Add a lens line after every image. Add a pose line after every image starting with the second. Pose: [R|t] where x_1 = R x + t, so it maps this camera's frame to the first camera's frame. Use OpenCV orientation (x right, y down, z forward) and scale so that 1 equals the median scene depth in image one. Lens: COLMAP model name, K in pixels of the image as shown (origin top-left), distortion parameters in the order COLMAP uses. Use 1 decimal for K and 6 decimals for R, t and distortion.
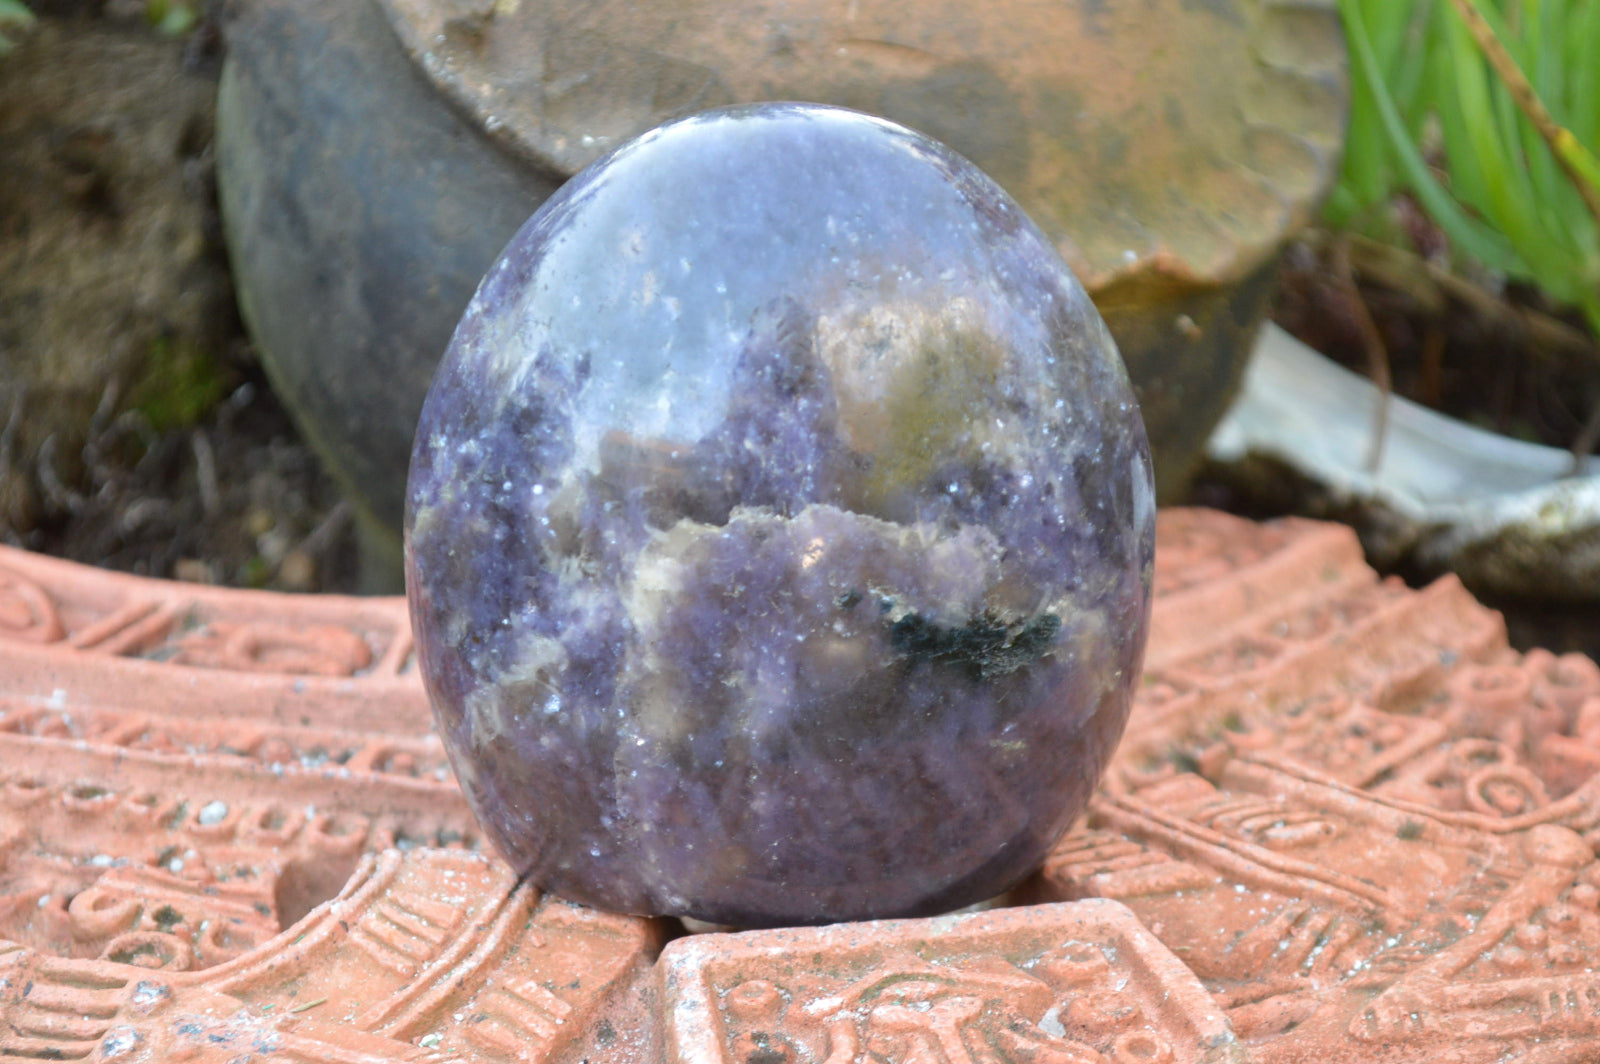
lens RADIAL K [[3736.2, 0, 800.0], [0, 3736.2, 532.0], [0, 0, 1]] dist [0.108454, -0.034810]
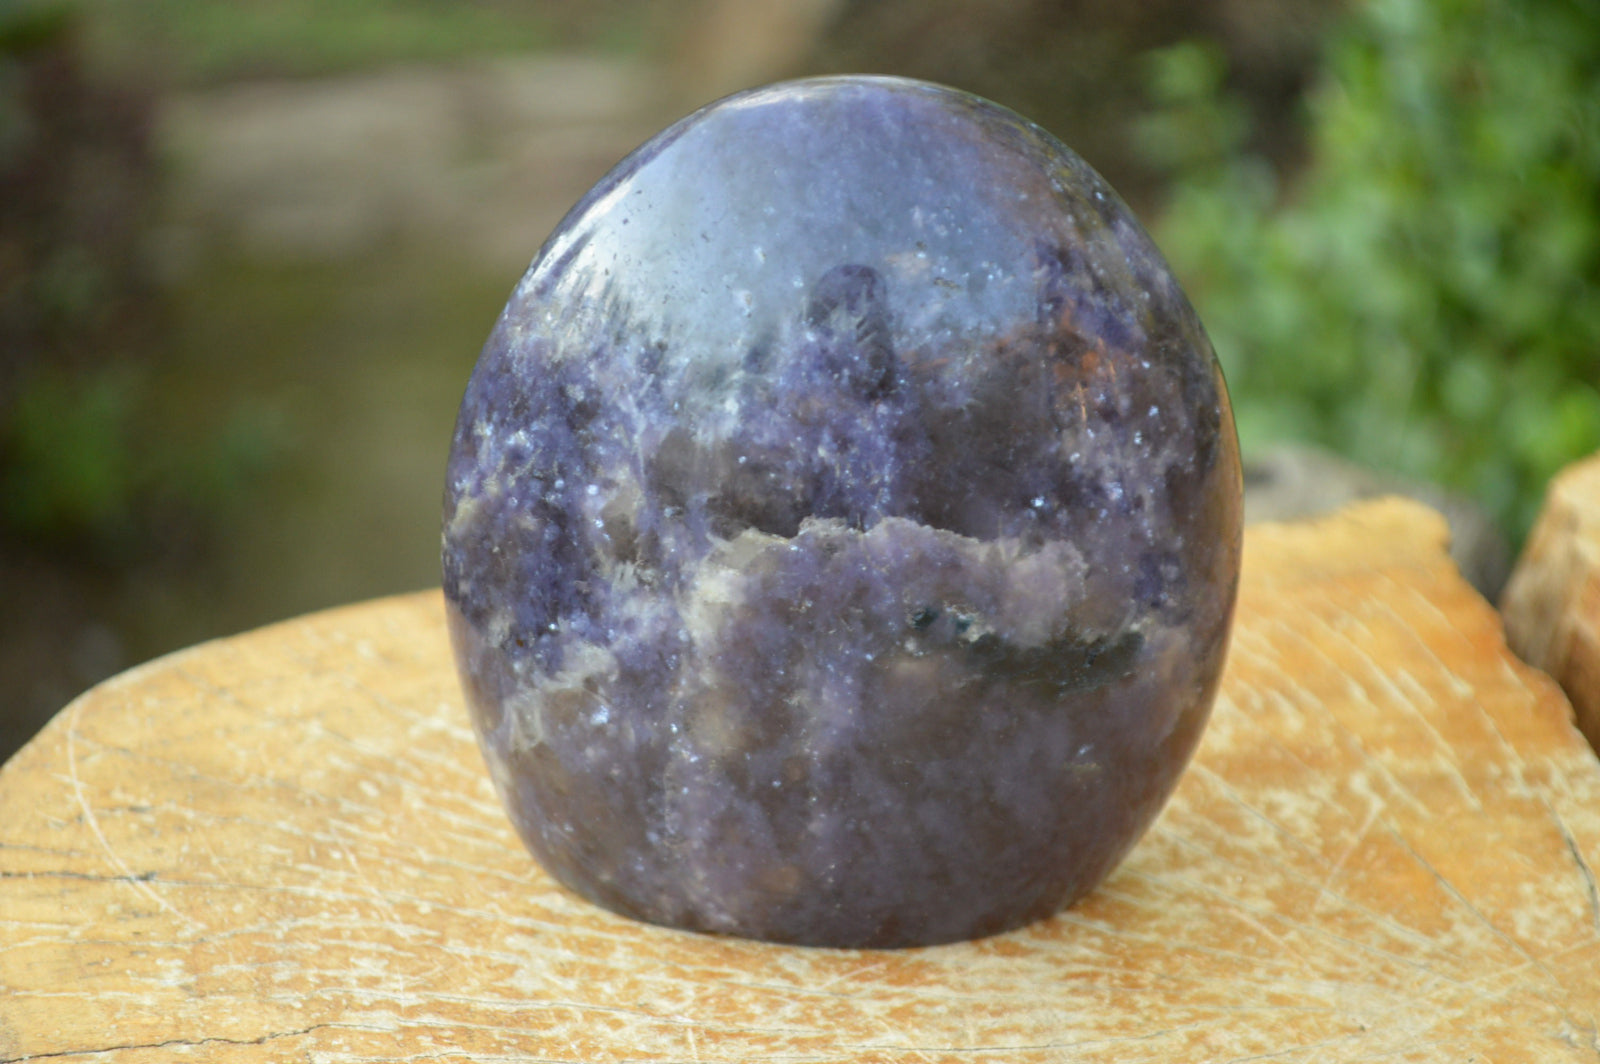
lens RADIAL K [[3736.2, 0, 800.0], [0, 3736.2, 532.0], [0, 0, 1]] dist [0.108454, -0.034810]
pose [[0.999378, 0.028355, 0.020964, -0.037566], [-0.029757, 0.997109, 0.069910, -0.067264], [-0.018922, -0.070491, 0.997333, 0.070372]]
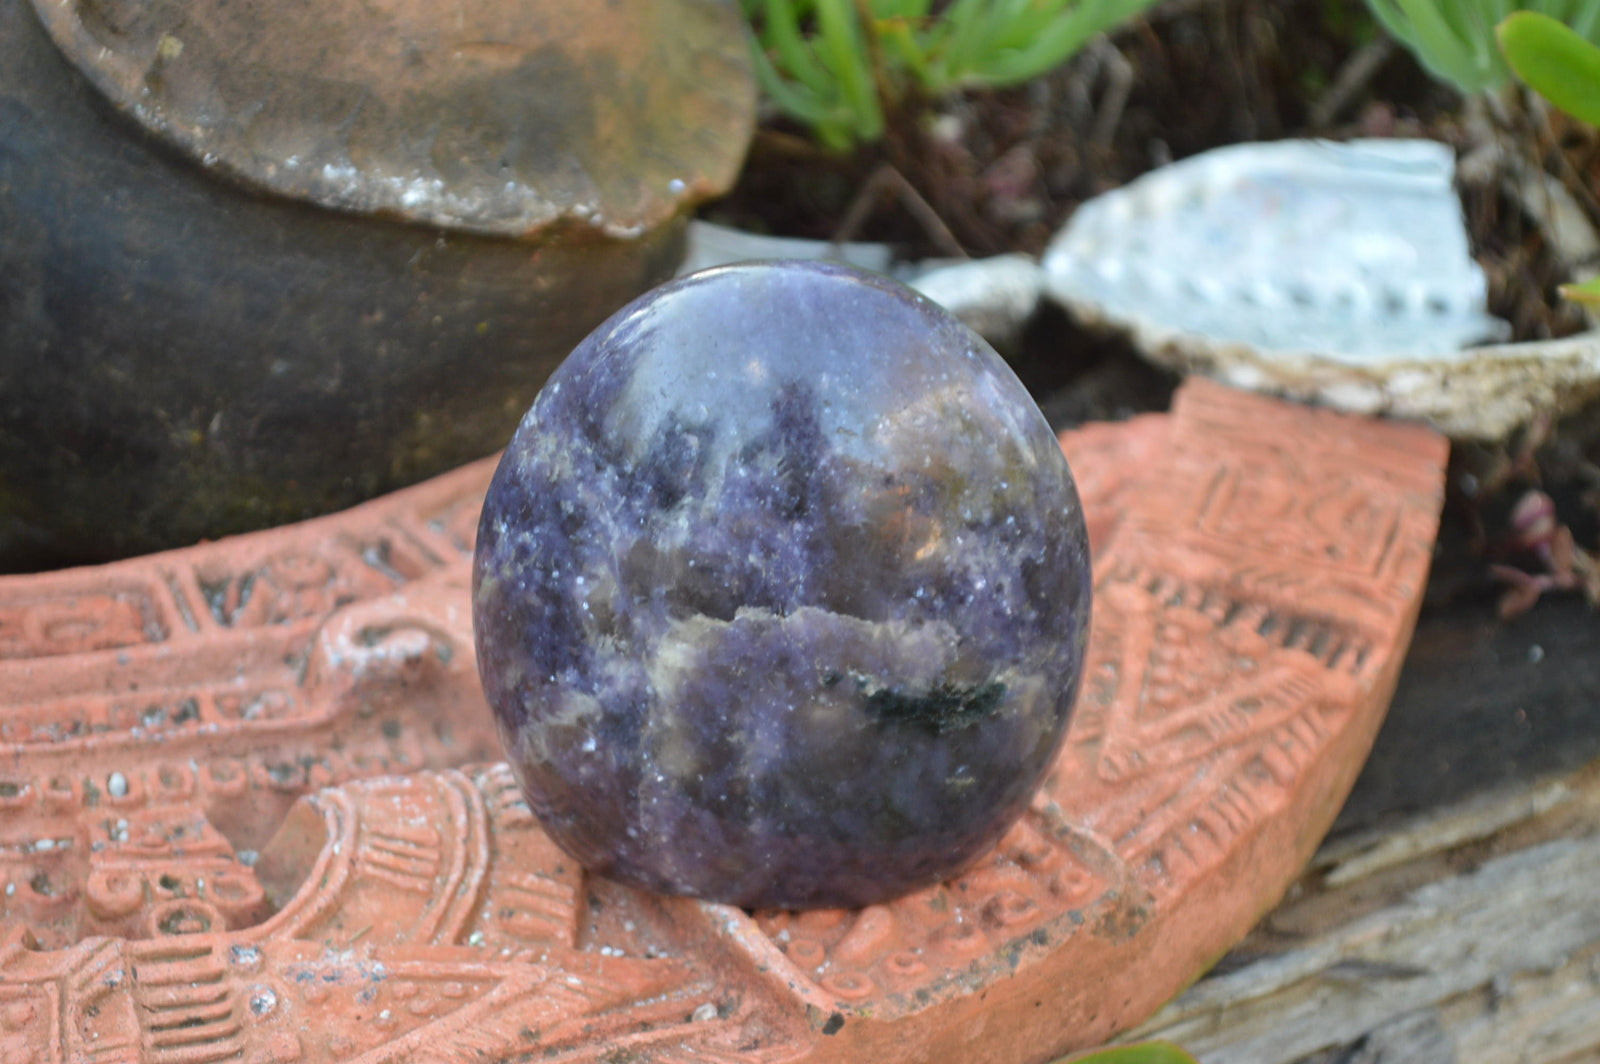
lens RADIAL K [[3736.2, 0, 800.0], [0, 3736.2, 532.0], [0, 0, 1]] dist [0.108454, -0.034810]
pose [[0.999221, 0.032486, -0.022426, 0.028610], [-0.028217, 0.985087, 0.169729, -0.235995], [0.027605, -0.168964, 0.985236, -0.199713]]
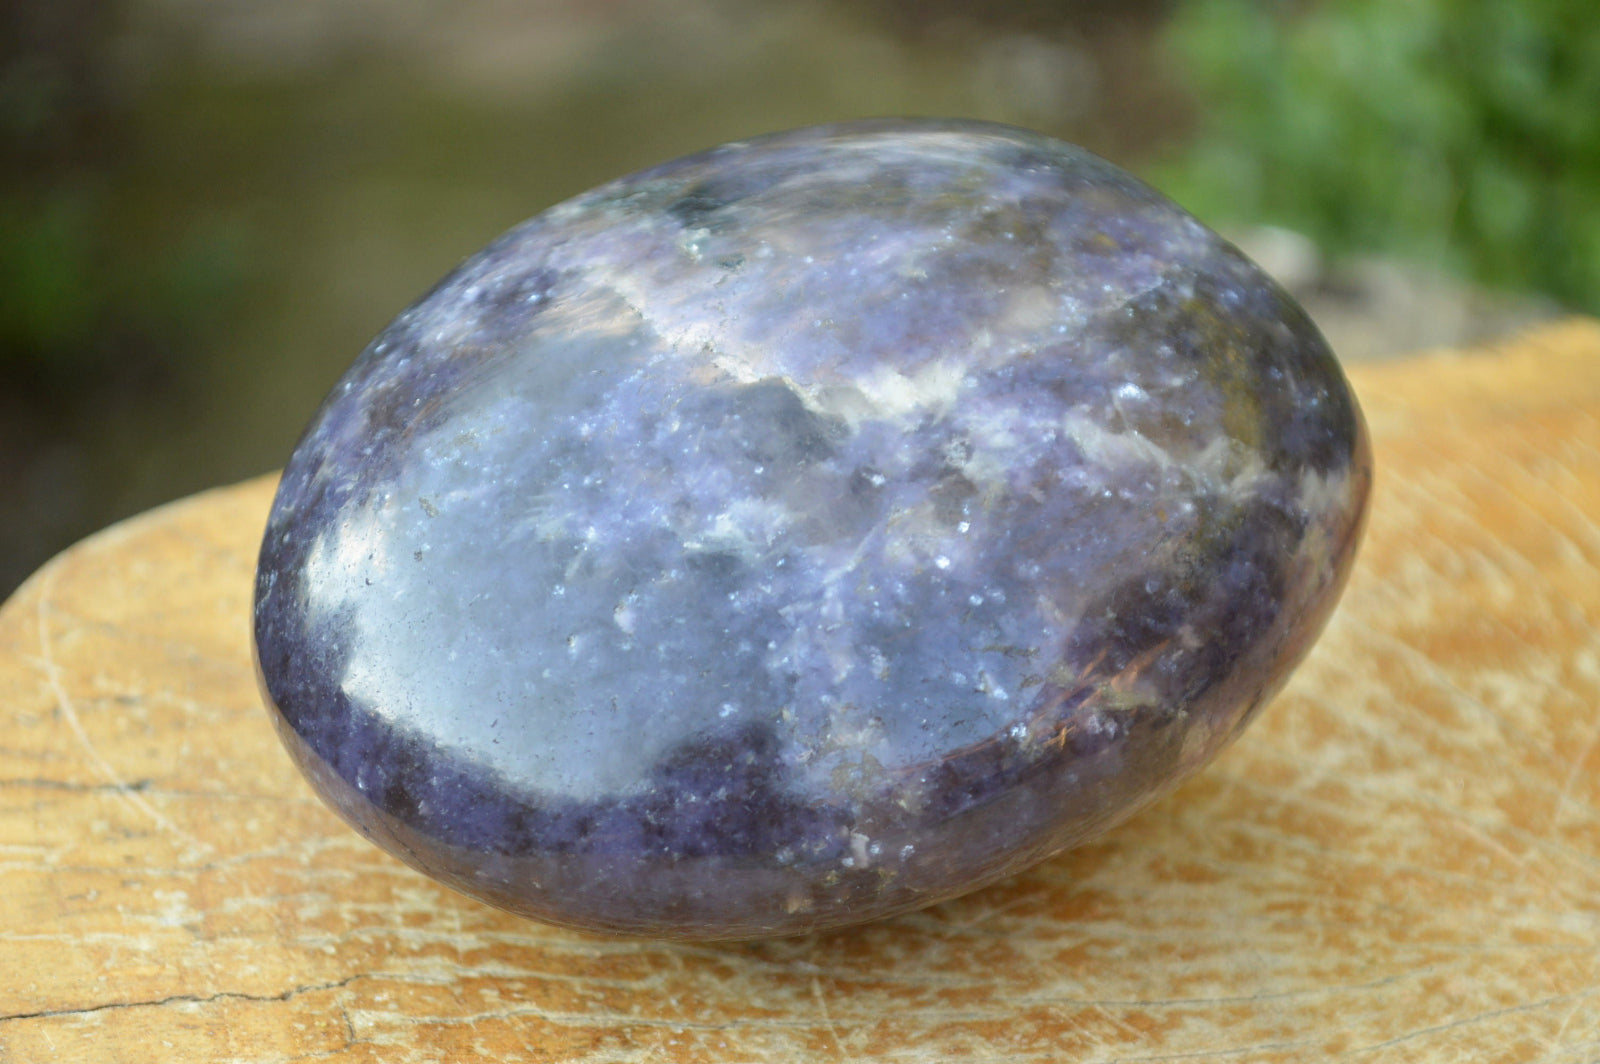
lens RADIAL K [[3736.2, 0, 800.0], [0, 3736.2, 532.0], [0, 0, 1]] dist [0.108454, -0.034810]
pose [[-0.725147, -0.463286, 0.509438, -0.410369], [0.659151, -0.681042, 0.318908, -0.252531], [0.199203, 0.567052, 0.799231, 0.419594]]
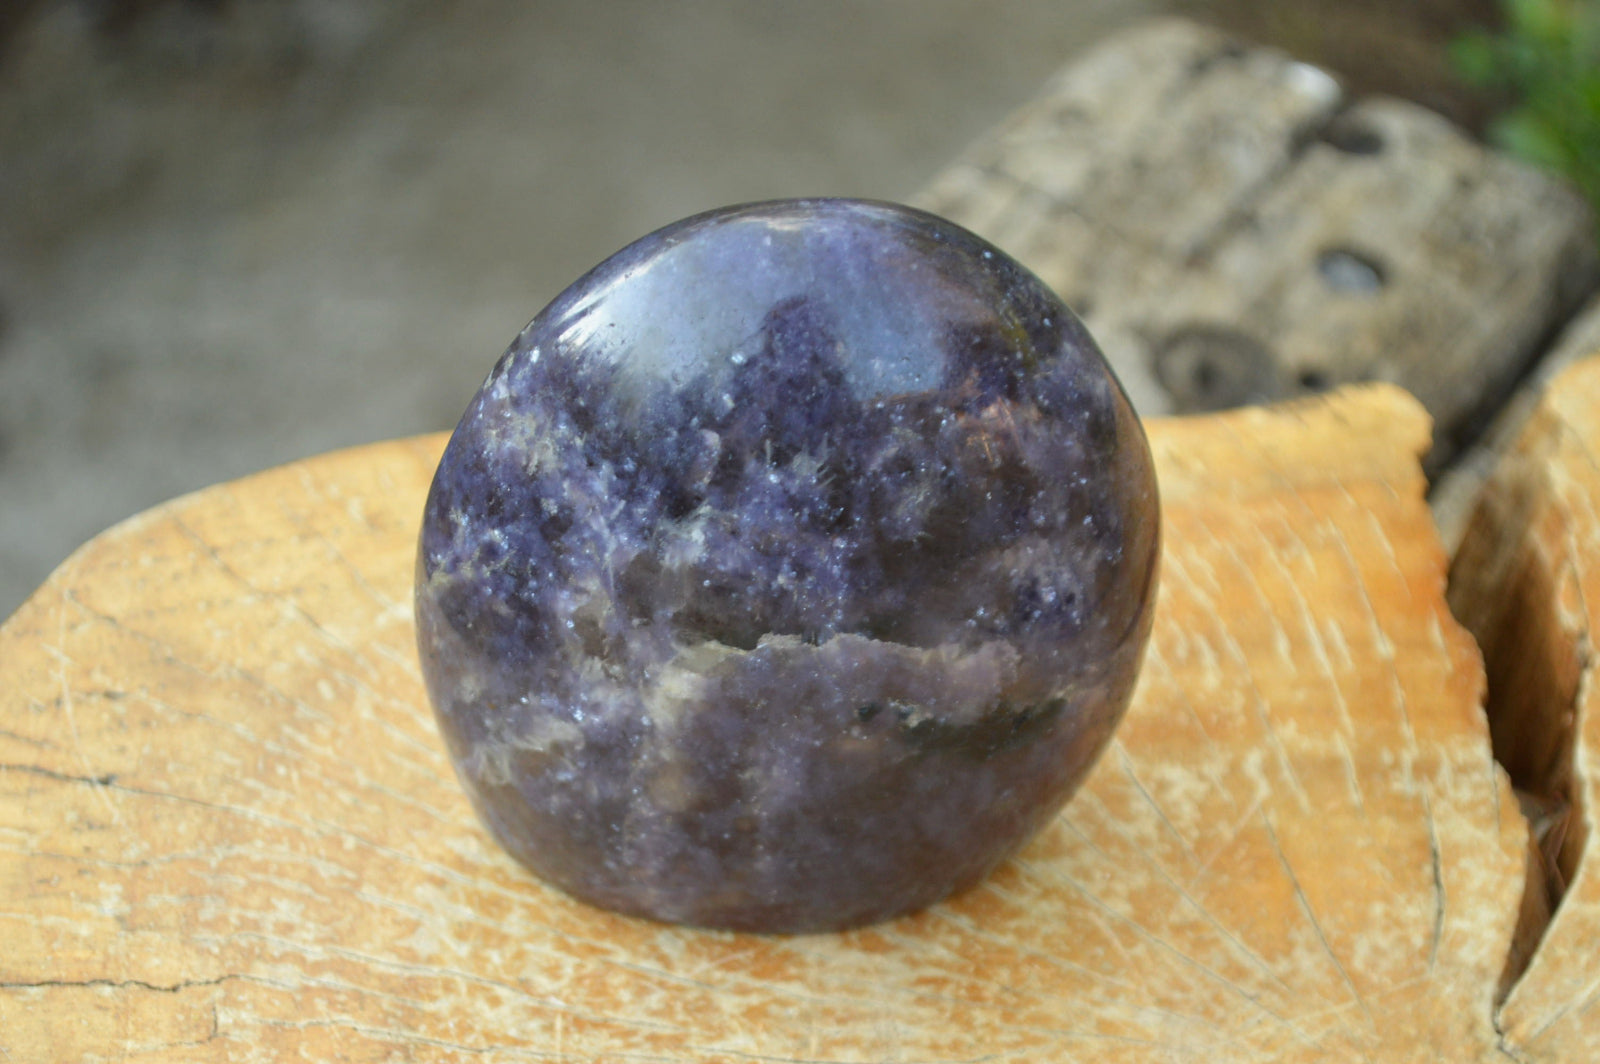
lens RADIAL K [[3736.2, 0, 800.0], [0, 3736.2, 532.0], [0, 0, 1]] dist [0.108454, -0.034810]
pose [[0.995889, 0.036110, 0.083068, -0.090594], [-0.062177, 0.939430, 0.337054, -0.365494], [-0.065865, -0.340834, 0.937813, 0.067682]]
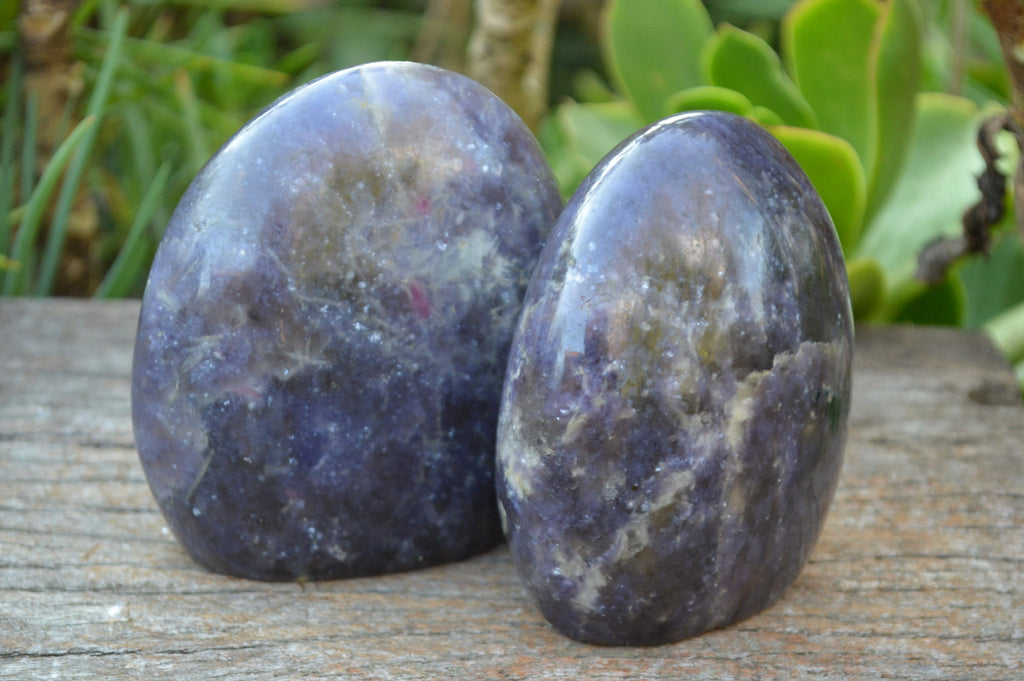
lens RADIAL K [[2391.2, 0, 512.0], [0, 2391.2, 340.5], [0, 0, 1]] dist [0.108454, -0.034810]
pose [[0.693936, -0.237100, 0.679879, -0.786820], [0.254497, 0.964048, 0.076441, -0.119360], [-0.673560, 0.119982, 0.729329, 0.315660]]
